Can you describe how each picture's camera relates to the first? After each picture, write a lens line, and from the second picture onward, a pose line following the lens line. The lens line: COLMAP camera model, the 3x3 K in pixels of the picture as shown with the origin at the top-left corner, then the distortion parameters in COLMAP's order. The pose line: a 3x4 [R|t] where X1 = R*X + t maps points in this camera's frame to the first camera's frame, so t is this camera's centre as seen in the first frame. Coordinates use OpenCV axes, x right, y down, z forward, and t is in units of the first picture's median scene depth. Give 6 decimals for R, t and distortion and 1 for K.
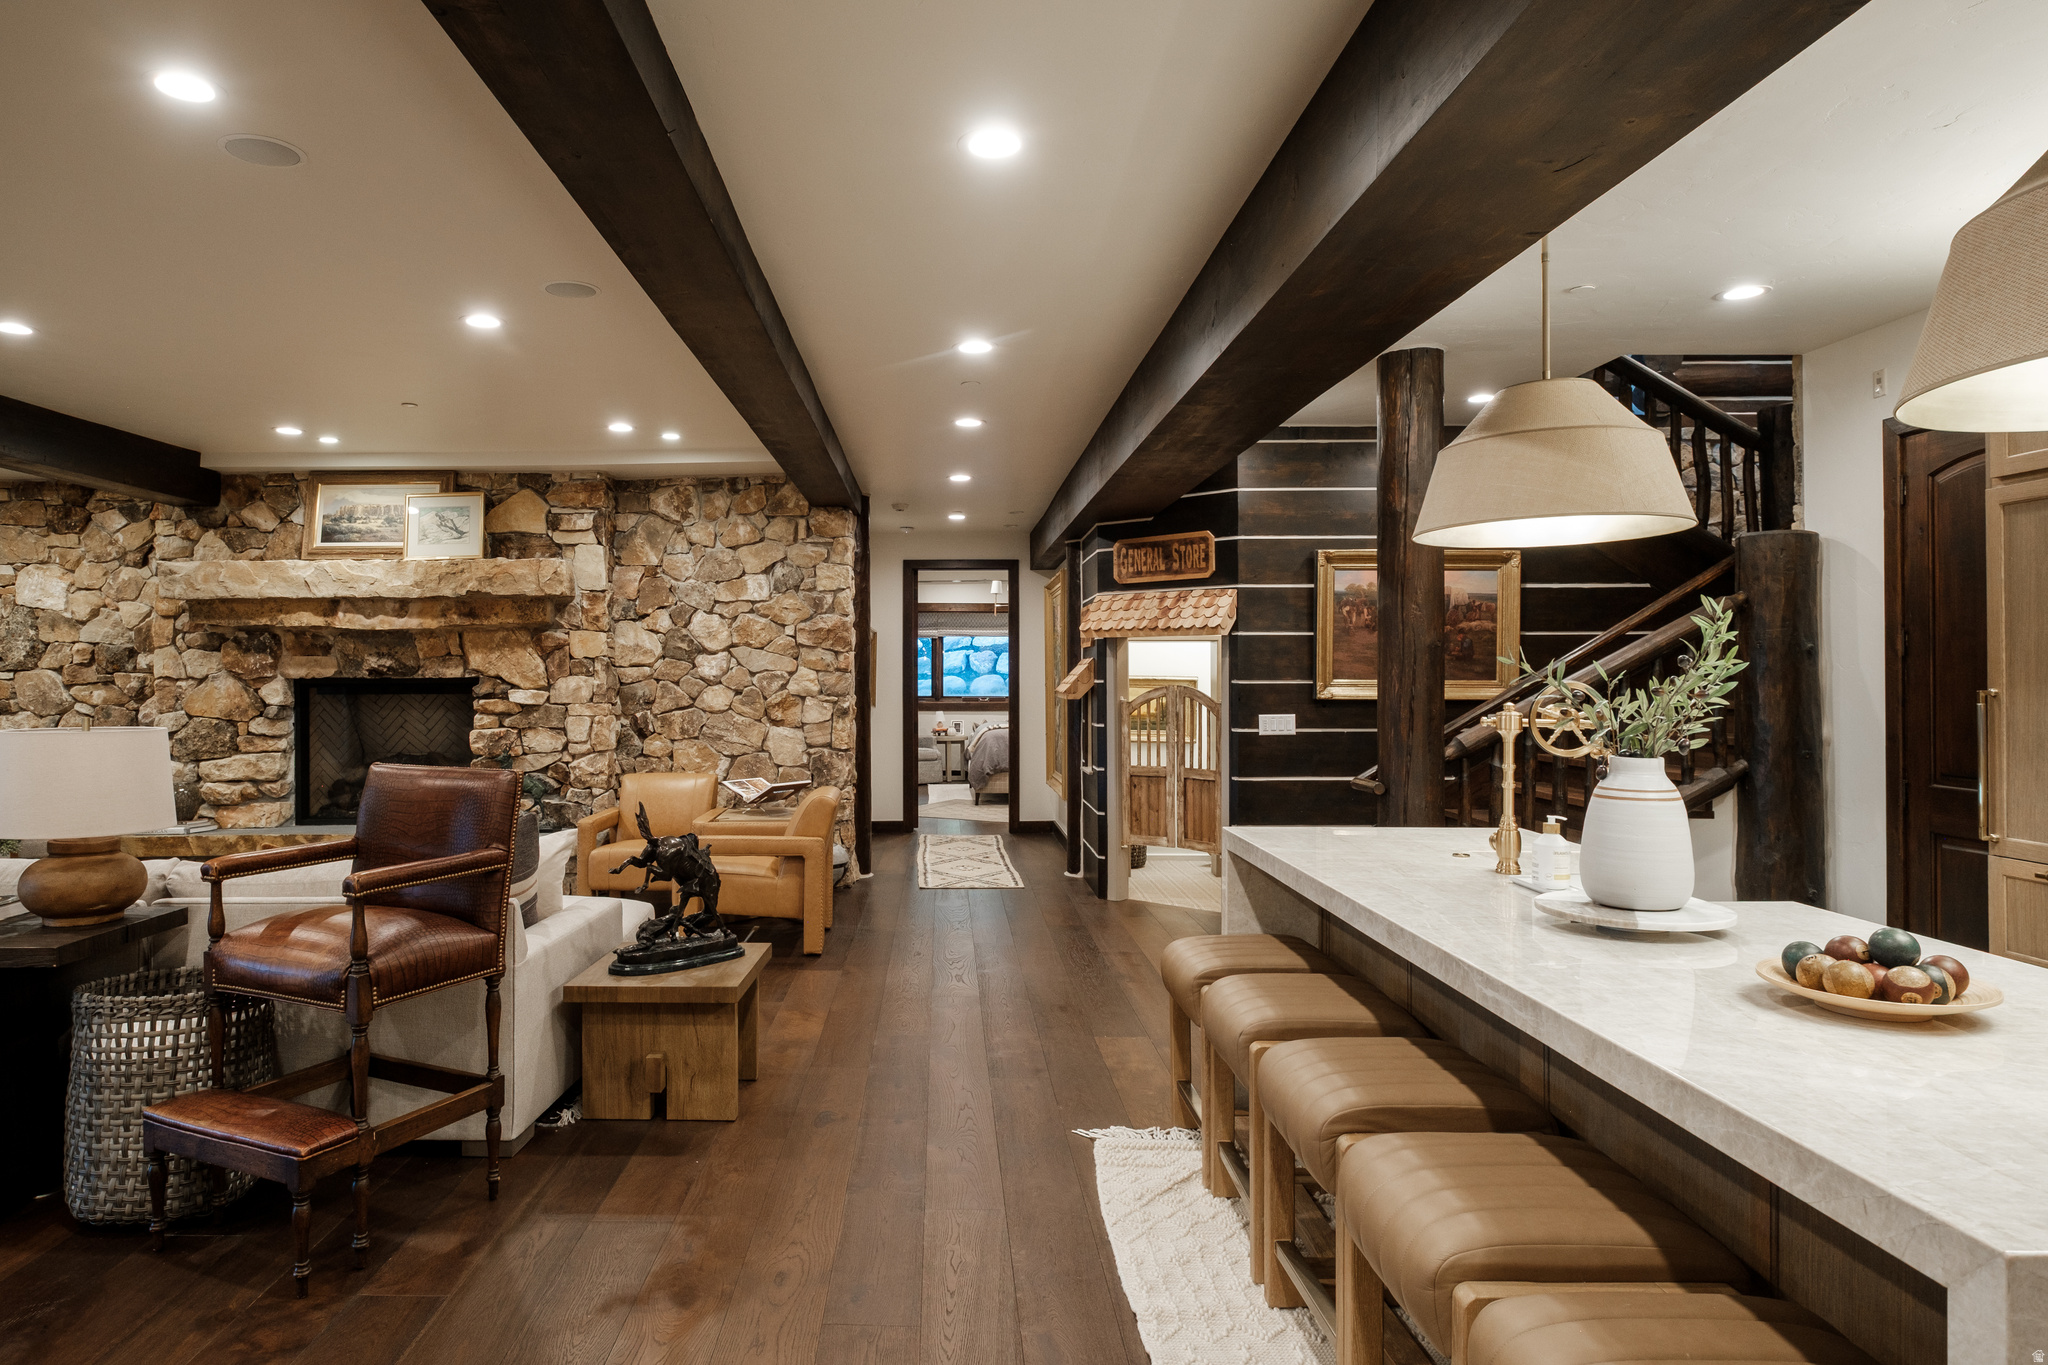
lens RADIAL K [[1258.3, 0, 1024.0], [0, 1258.3, 682.5], [0, 0, 1]] dist [0.049568, -0.000138]
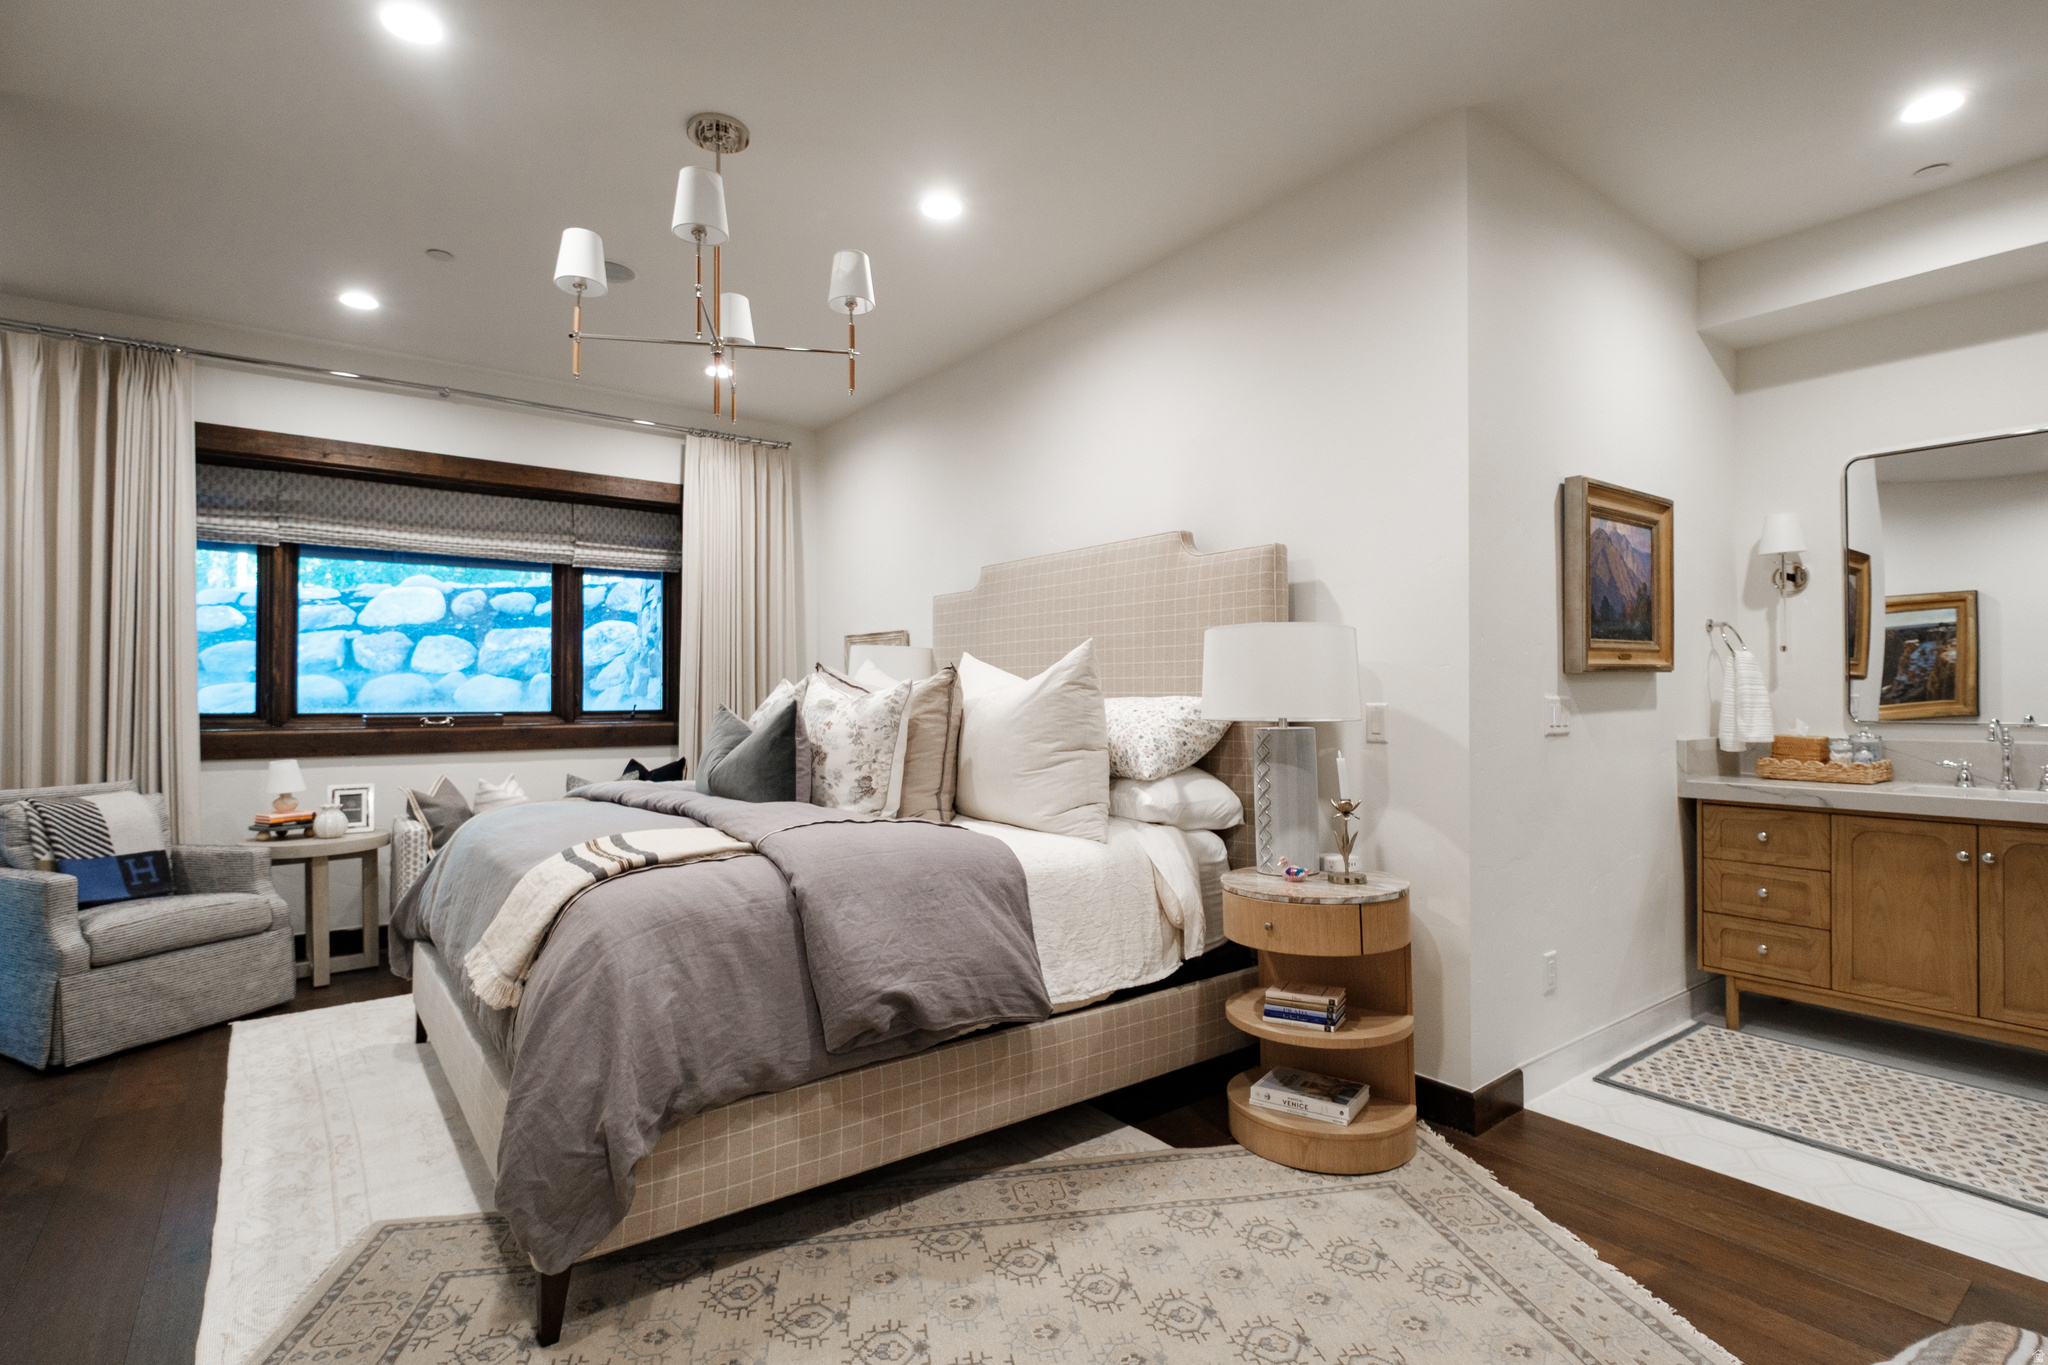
lens RADIAL K [[975.7, 0, 1024.0], [0, 975.7, 682.5], [0, 0, 1]] dist [0.000674, -0.000544]
pose [[0.835470, 0.005053, 0.549512, -0.045993], [0.004292, 0.999867, -0.015720, 0.007181], [-0.549519, 0.015492, 0.835338, 0.681157]]
